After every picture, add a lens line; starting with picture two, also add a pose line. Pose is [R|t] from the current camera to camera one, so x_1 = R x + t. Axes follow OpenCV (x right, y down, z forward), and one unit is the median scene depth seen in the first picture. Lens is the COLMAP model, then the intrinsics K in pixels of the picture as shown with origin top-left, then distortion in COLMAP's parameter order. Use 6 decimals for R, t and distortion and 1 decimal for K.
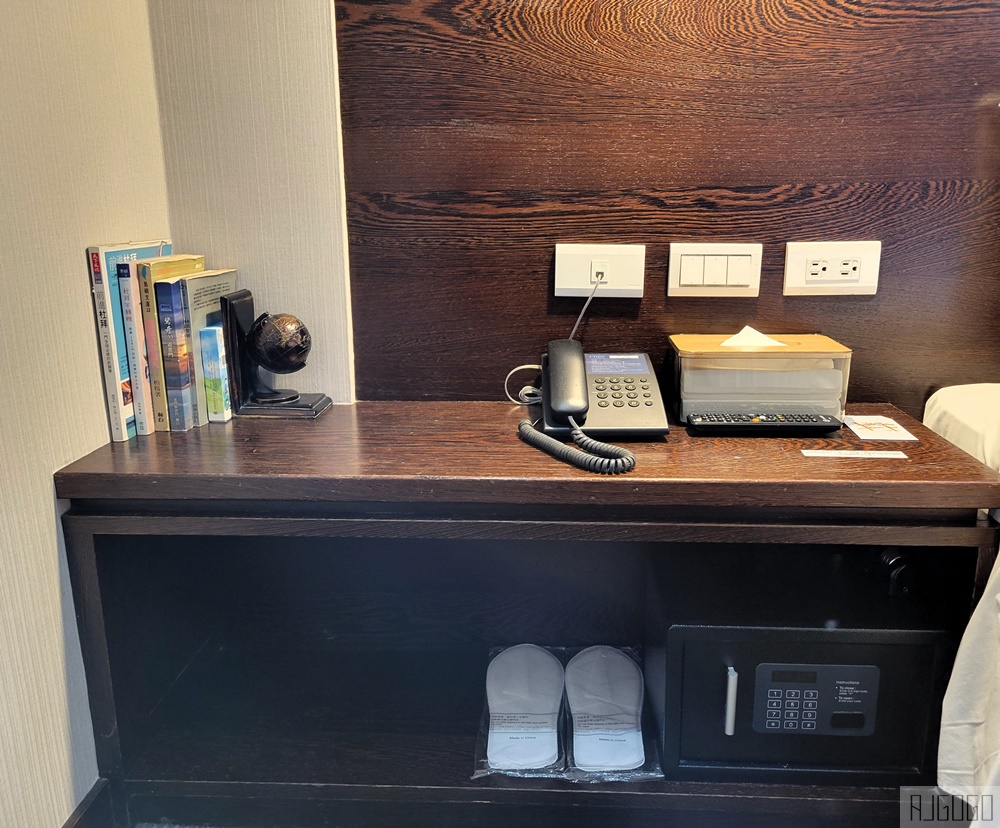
lens RADIAL K [[855.1, 0, 514.3], [0, 855.1, 409.3], [0, 0, 1]] dist [0.043062, -0.005864]
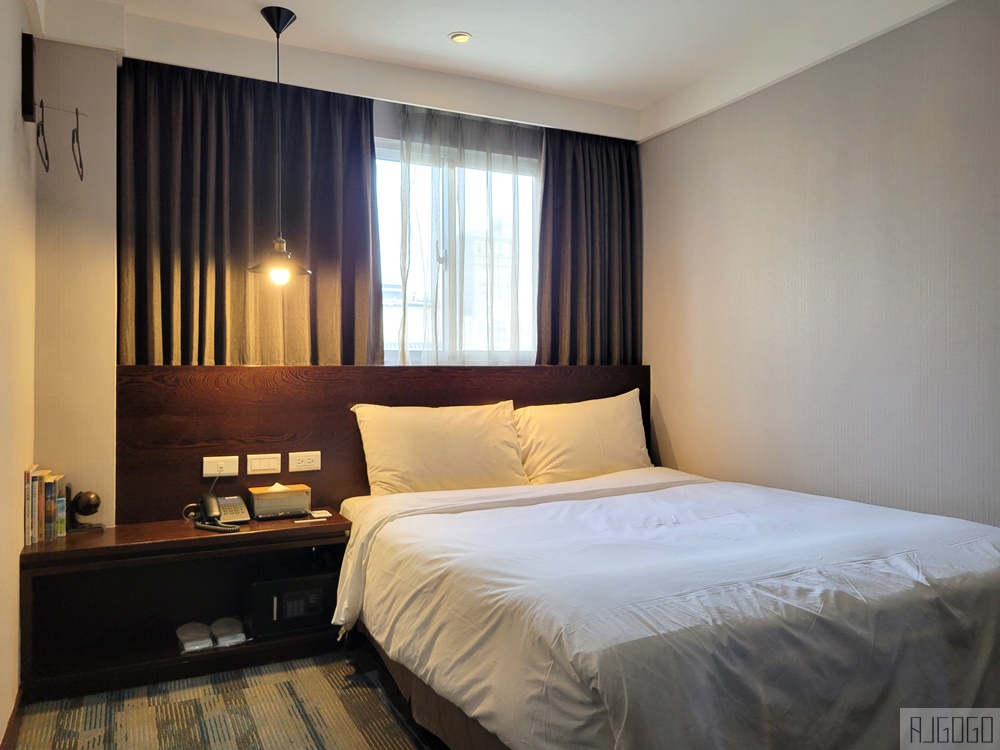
lens RADIAL K [[751.8, 0, 496.1], [0, 751.8, 365.8], [0, 0, 1]] dist [0.048685, -0.052348]
pose [[0.870601, 0.008554, 0.491915, -0.339633], [0.118340, 0.966854, -0.226252, 0.184889], [-0.477545, 0.255188, 0.840732, -1.595019]]
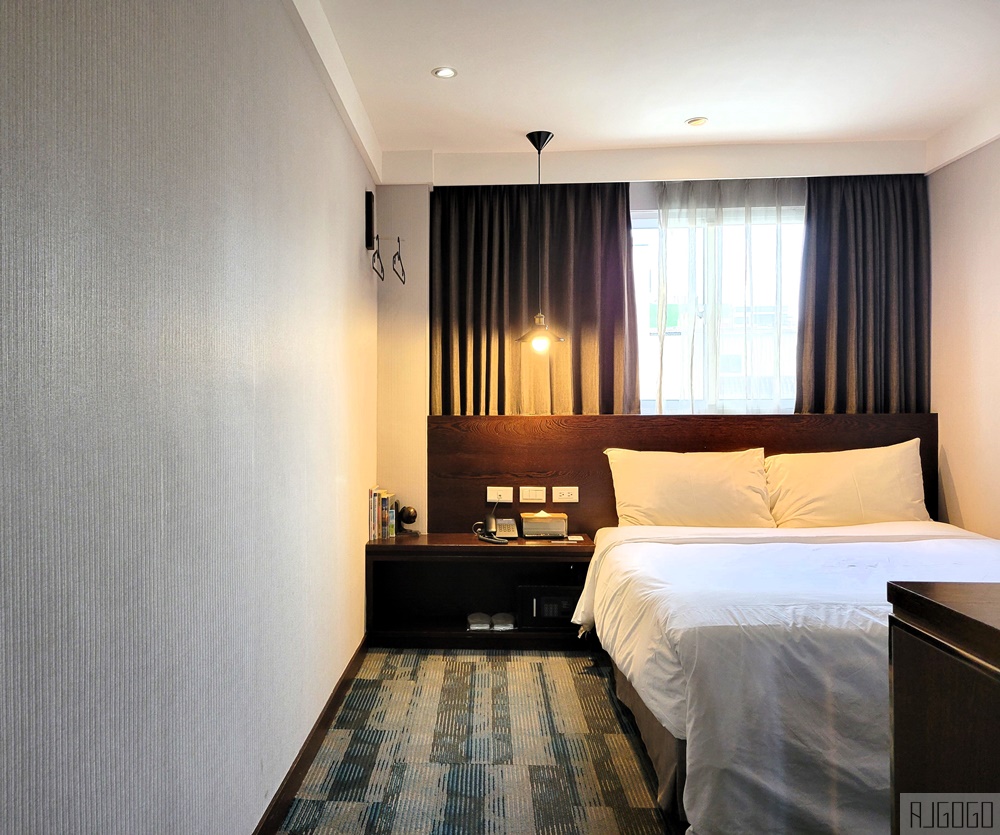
lens RADIAL K [[823.3, 0, 433.5], [0, 823.3, 402.5], [0, 0, 1]] dist [0.005314, -0.001771]
pose [[0.999976, 0.004032, -0.005710, -0.159975], [-0.005370, 0.966053, -0.258289, 0.357713], [0.004475, 0.258313, 0.966051, -2.439053]]
